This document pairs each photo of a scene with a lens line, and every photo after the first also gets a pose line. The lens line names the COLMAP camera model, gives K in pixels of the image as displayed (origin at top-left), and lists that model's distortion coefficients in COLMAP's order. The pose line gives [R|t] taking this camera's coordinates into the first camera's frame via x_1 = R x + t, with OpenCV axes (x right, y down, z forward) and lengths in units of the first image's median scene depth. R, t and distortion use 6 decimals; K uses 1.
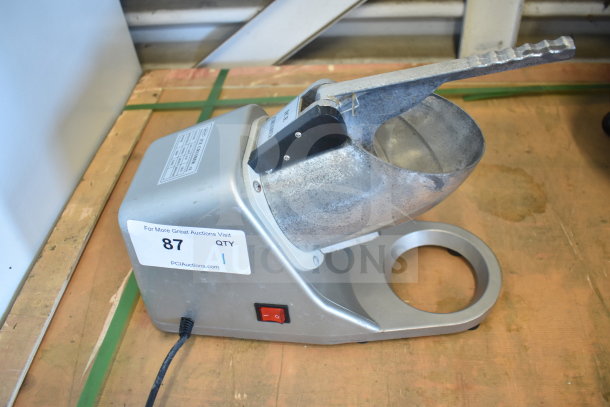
lens RADIAL K [[504.6, 0, 309.9], [0, 504.6, 198.6], [0, 0, 1]] dist [-0.079330, -0.000544]
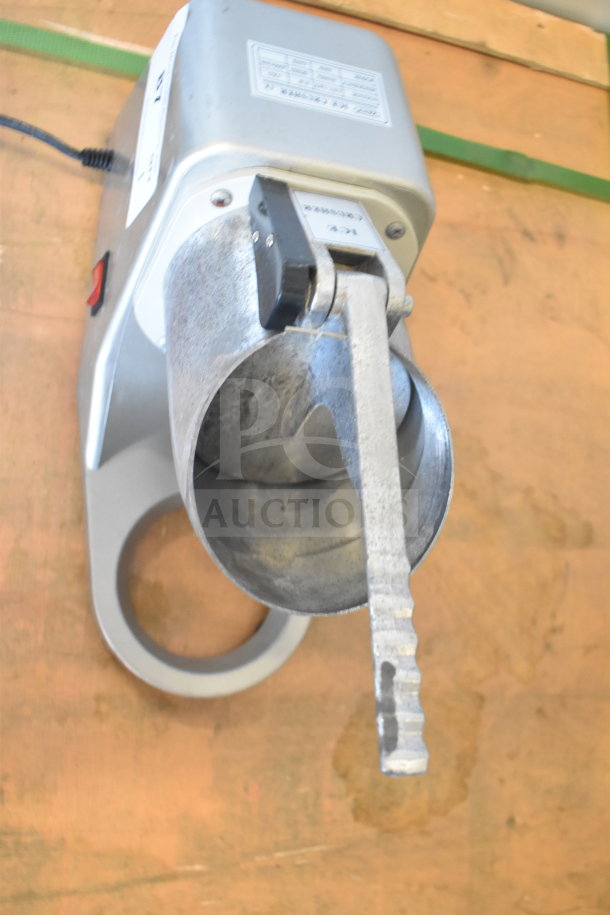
lens RADIAL K [[909.7, 0, 308.4], [0, 909.7, 456.2], [0, 0, 1]] dist [-0.064626, 0.000000]
pose [[0.015236, 0.995742, -0.090919, 0.198406], [-0.907988, 0.051856, 0.415775, -0.373900], [0.418719, 0.076218, 0.904912, 0.110521]]
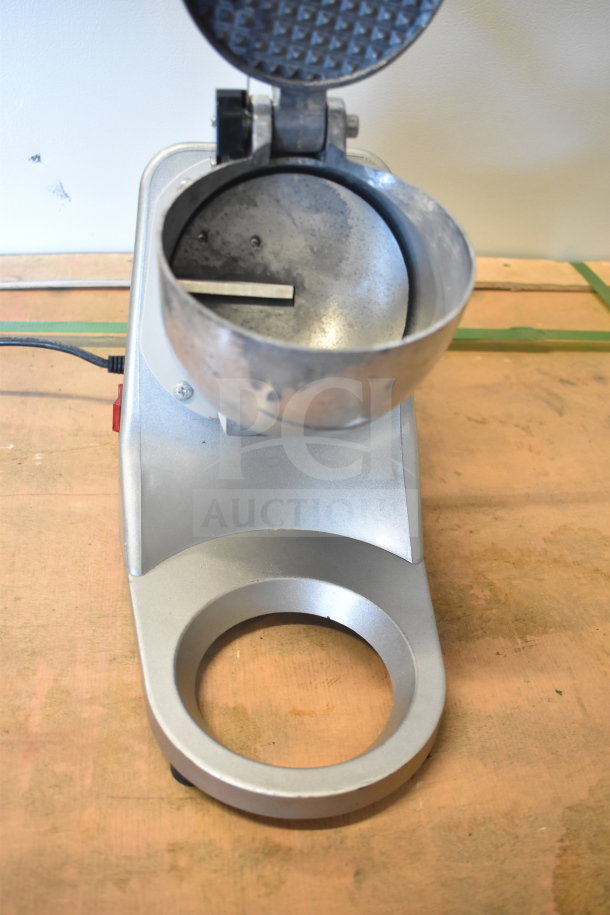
lens RADIAL K [[885.3, 0, 305.3], [0, 885.3, 458.3], [0, 0, 1]] dist [-0.055227, 0.000000]
pose [[0.199998, 0.650273, -0.732902, 0.665519], [-0.745173, 0.586631, 0.317146, -0.201146], [0.636175, 0.482710, 0.601891, 0.443002]]
